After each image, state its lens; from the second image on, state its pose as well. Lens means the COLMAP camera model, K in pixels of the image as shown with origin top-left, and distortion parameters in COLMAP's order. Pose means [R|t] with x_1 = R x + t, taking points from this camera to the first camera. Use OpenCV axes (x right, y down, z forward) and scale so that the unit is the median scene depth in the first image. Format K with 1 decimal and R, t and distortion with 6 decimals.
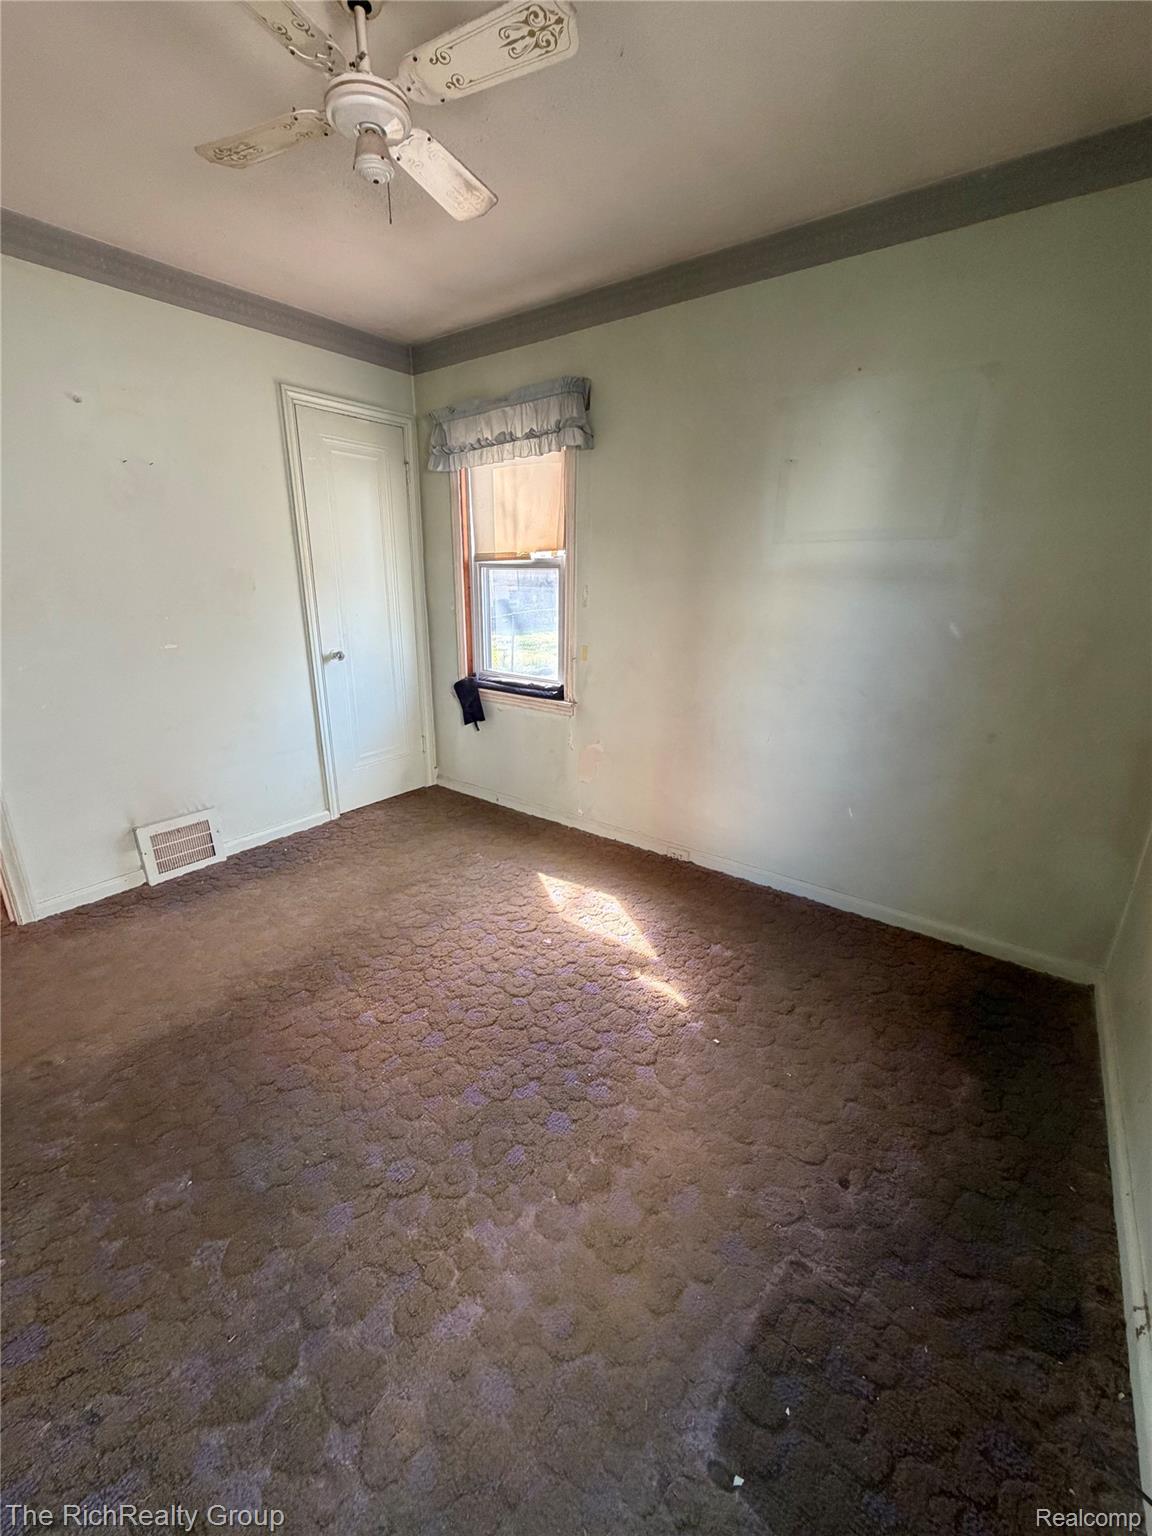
lens RADIAL K [[611.1, 0, 571.1], [0, 611.1, 767.0], [0, 0, 1]] dist [0.002285, 0.000668]
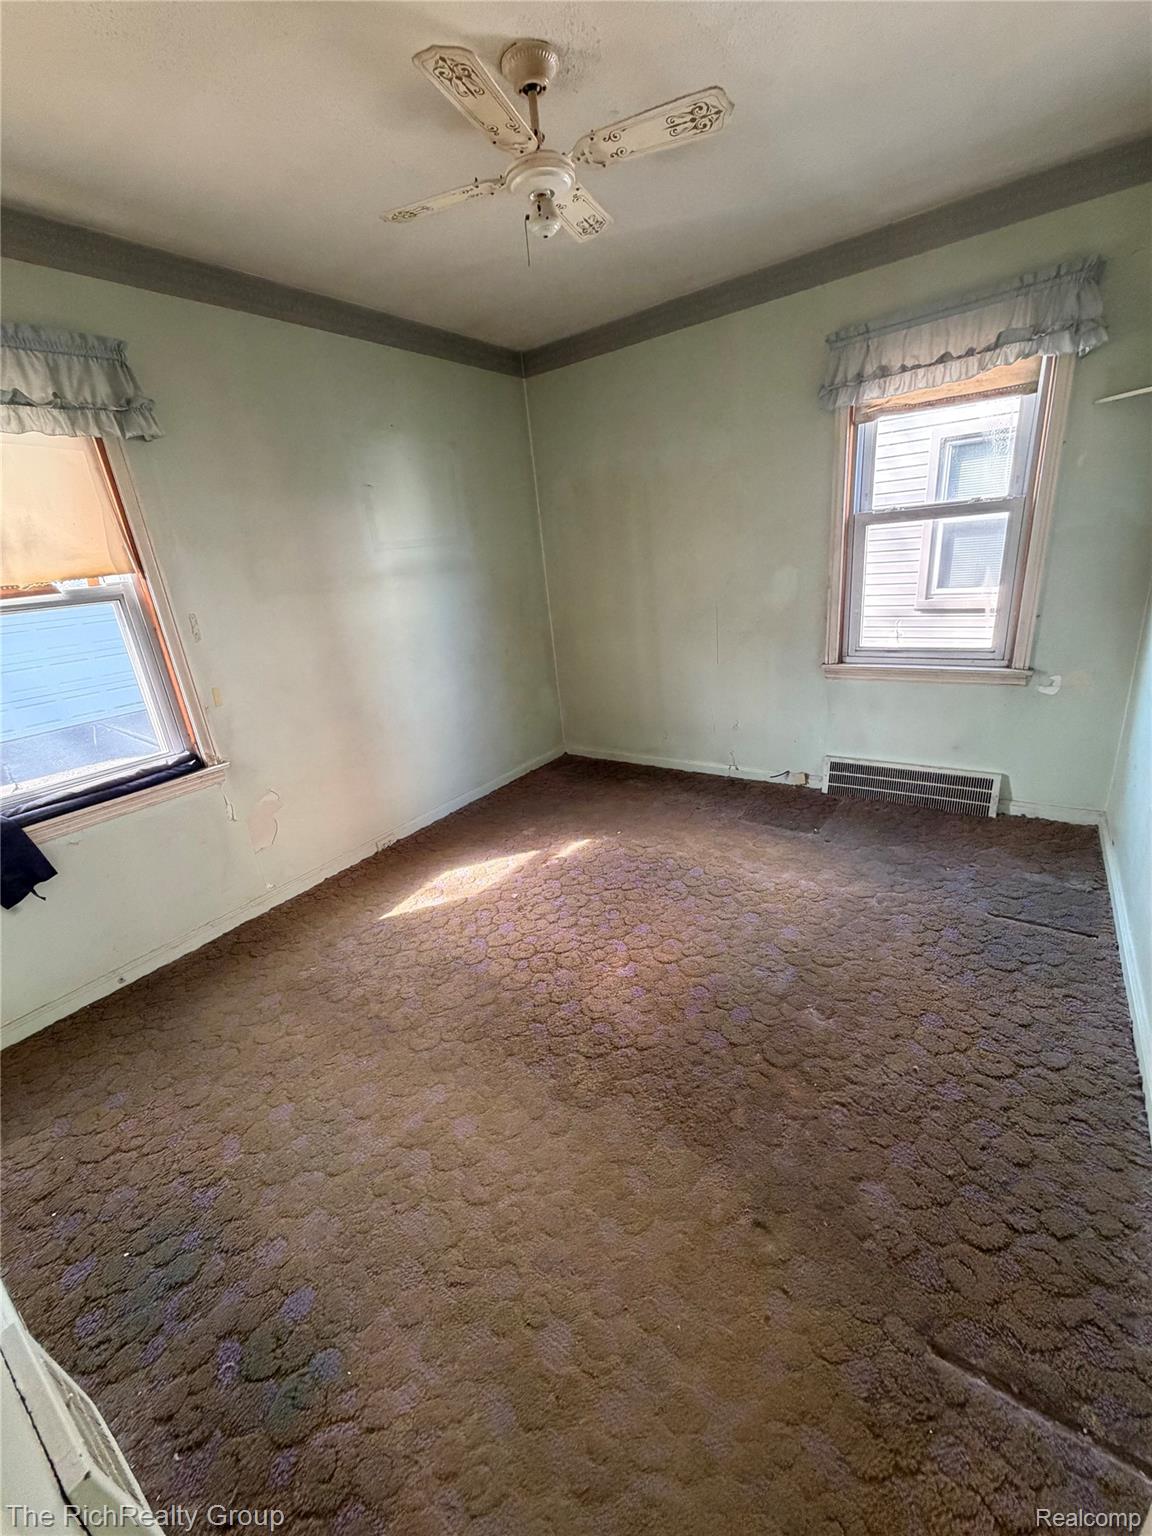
lens RADIAL K [[611.1, 0, 573.8], [0, 611.1, 767.0], [0, 0, 1]] dist [0.002285, 0.000668]
pose [[-0.030249, -0.344439, 0.938321, -0.927988], [0.391298, 0.859746, 0.328210, -0.225614], [-0.919767, 0.377091, 0.108772, 0.623007]]
